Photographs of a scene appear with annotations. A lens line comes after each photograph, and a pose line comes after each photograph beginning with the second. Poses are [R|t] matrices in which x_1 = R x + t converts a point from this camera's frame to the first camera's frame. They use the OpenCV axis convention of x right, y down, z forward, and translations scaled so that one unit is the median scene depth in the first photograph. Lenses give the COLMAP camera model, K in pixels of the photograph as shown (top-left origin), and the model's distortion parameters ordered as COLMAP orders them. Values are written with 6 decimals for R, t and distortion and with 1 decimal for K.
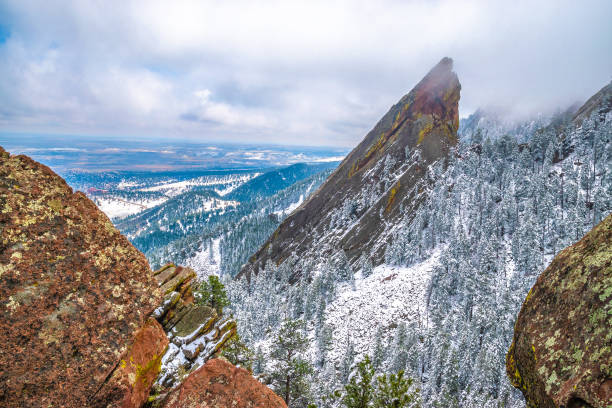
lens RADIAL K [[430.1, 0, 312.5], [0, 430.1, 199.6], [0, 0, 1]] dist [-0.127247, 0.073271]
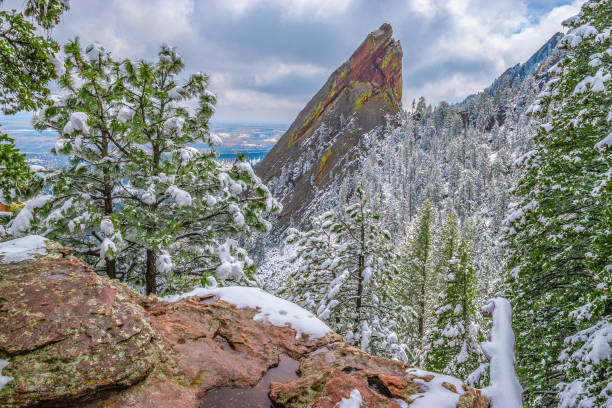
lens RADIAL K [[478.2, 0, 312.5], [0, 478.2, 199.4], [0, 0, 1]] dist [-0.096082, 0.103088]
pose [[0.998755, 0.004671, -0.049670, 0.207393], [-0.003354, 0.999641, 0.026566, 0.044045], [0.049776, -0.026366, 0.998412, -0.124341]]
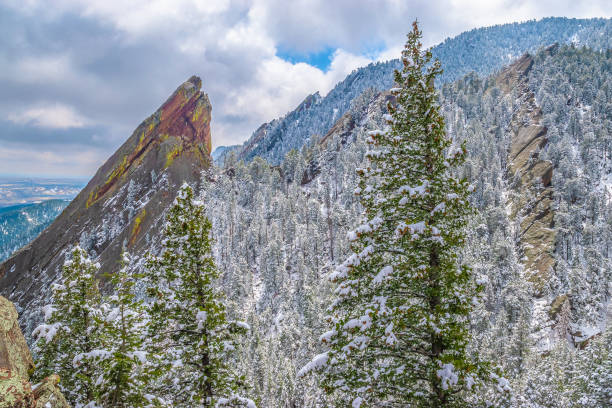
lens RADIAL K [[478.2, 0, 312.5], [0, 478.2, 199.4], [0, 0, 1]] dist [-0.096082, 0.103088]
pose [[0.889906, -0.032171, 0.455008, 0.062629], [0.067479, 0.995819, -0.061567, 0.021321], [-0.451125, 0.085493, 0.888356, -0.043126]]
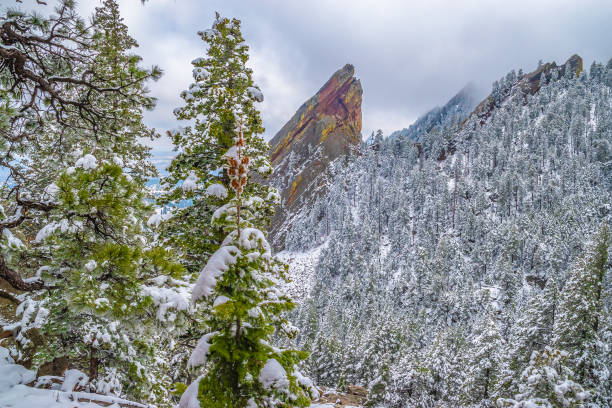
lens RADIAL K [[430.1, 0, 312.5], [0, 430.1, 199.6], [0, 0, 1]] dist [-0.127247, 0.073271]
pose [[0.995355, 0.008337, 0.095913, 0.122628], [-0.006001, 0.999679, -0.024614, 0.044576], [-0.096087, 0.023924, 0.995085, -0.090133]]
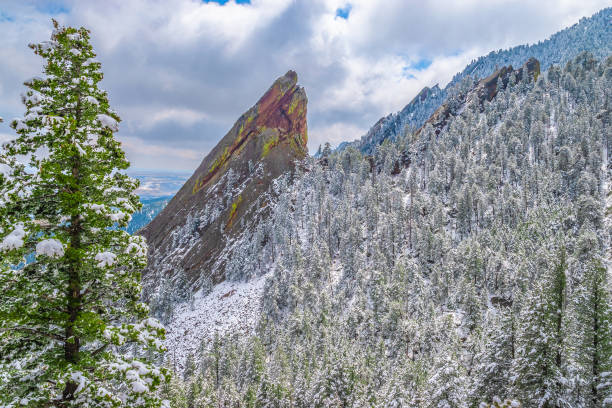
lens RADIAL K [[478.2, 0, 312.5], [0, 478.2, 199.4], [0, 0, 1]] dist [-0.096082, 0.103088]
pose [[0.977785, -0.019060, 0.208741, 0.130274], [0.033637, 0.997219, -0.066509, 0.041847], [-0.206893, 0.072053, 0.975707, -0.087028]]
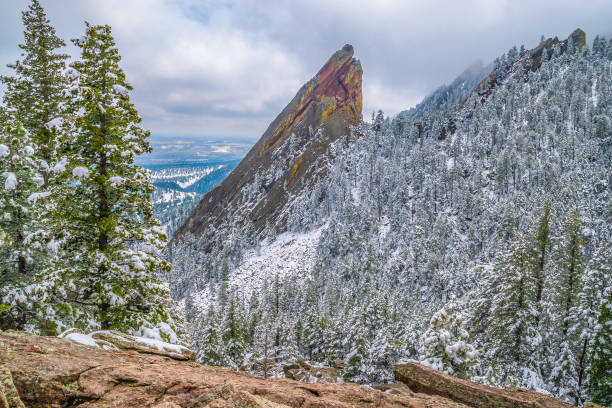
lens RADIAL K [[430.1, 0, 312.5], [0, 430.1, 199.6], [0, 0, 1]] dist [-0.127247, 0.073271]
pose [[0.997269, -0.014324, 0.072448, 0.143230], [0.013086, 0.999761, 0.017534, 0.045626], [-0.072682, -0.016538, 0.997218, -0.100539]]
